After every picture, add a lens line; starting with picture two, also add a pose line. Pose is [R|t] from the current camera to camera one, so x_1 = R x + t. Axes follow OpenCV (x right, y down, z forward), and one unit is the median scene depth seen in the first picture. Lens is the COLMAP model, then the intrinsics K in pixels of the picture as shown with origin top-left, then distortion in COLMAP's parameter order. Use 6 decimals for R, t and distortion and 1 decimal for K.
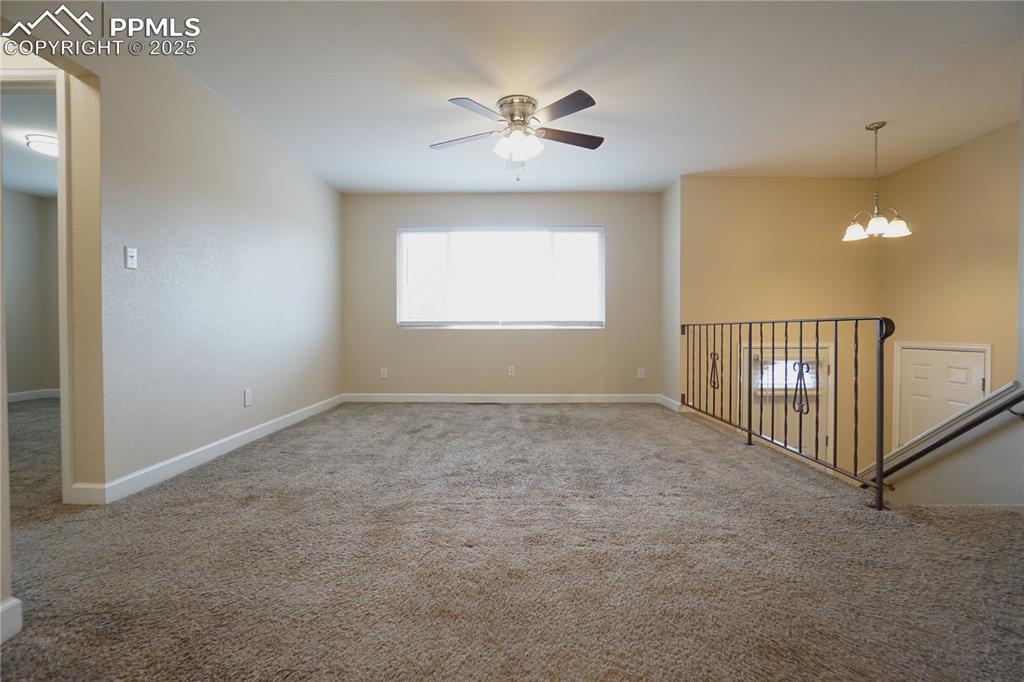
lens RADIAL K [[457.9, 0, 490.6], [0, 457.9, 331.7], [0, 0, 1]] dist [-0.056636, 0.015109]
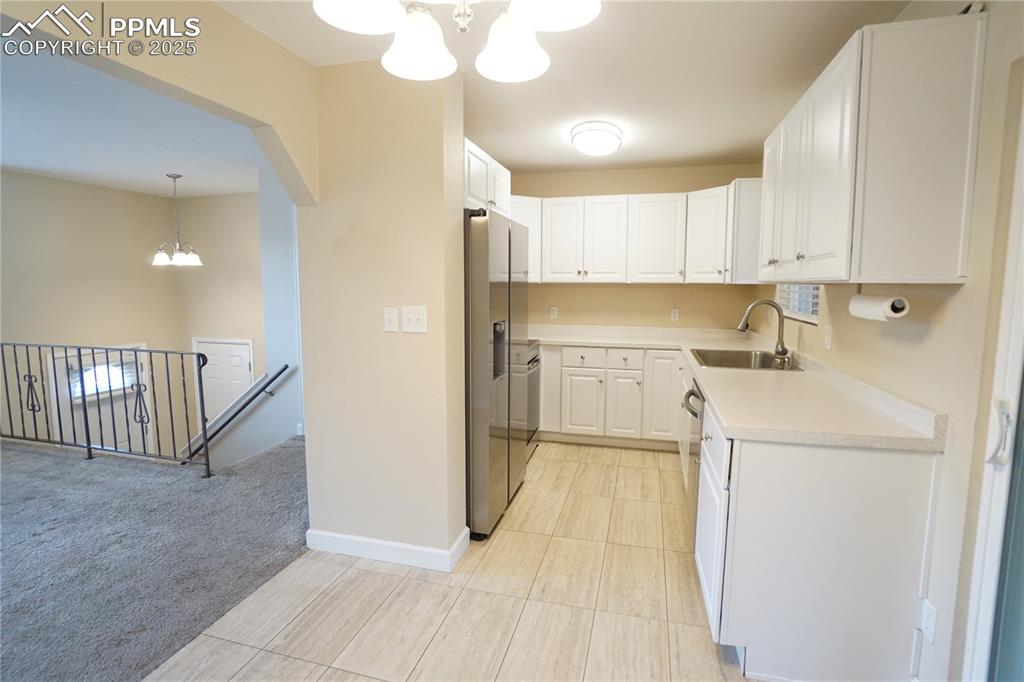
lens RADIAL K [[504.4, 0, 512.8], [0, 504.4, 340.4], [0, 0, 1]] dist [-0.029389, 0.005530]
pose [[0.225026, -0.108339, 0.968311, -0.408294], [-0.000960, 0.993774, 0.111411, -0.212198], [-0.974352, -0.026000, 0.223521, -0.332438]]
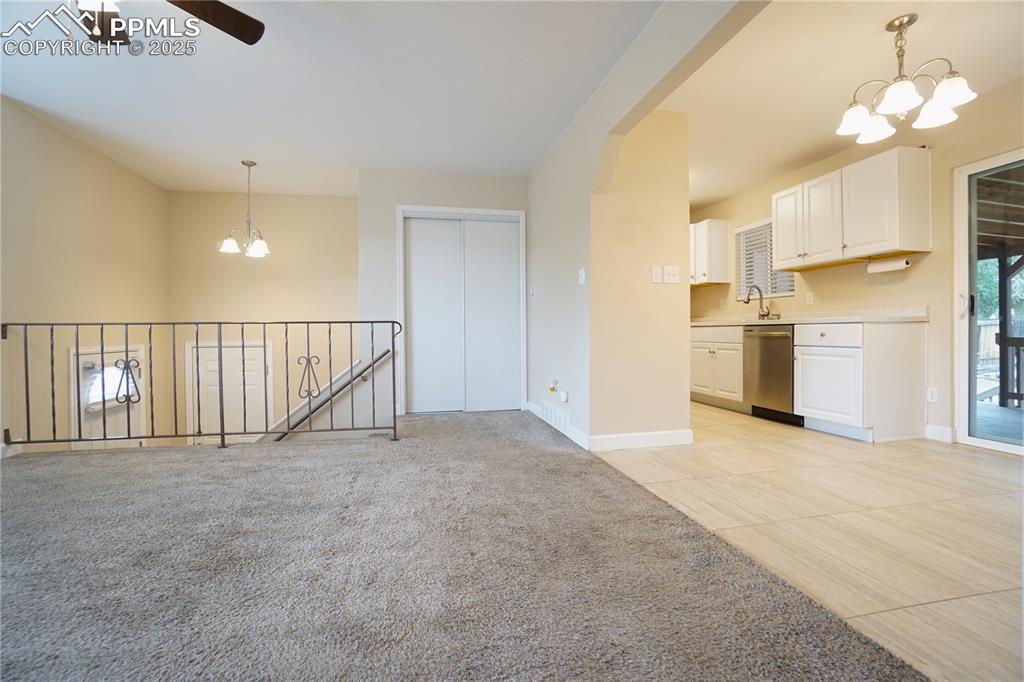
lens RADIAL K [[457.9, 0, 516.2], [0, 457.9, 340.3], [0, 0, 1]] dist [-0.056636, 0.015109]
pose [[-0.254107, -0.018659, 0.966996, -0.671131], [0.009985, 0.999710, 0.021914, 0.002698], [-0.967125, 0.015224, -0.253847, 0.787171]]
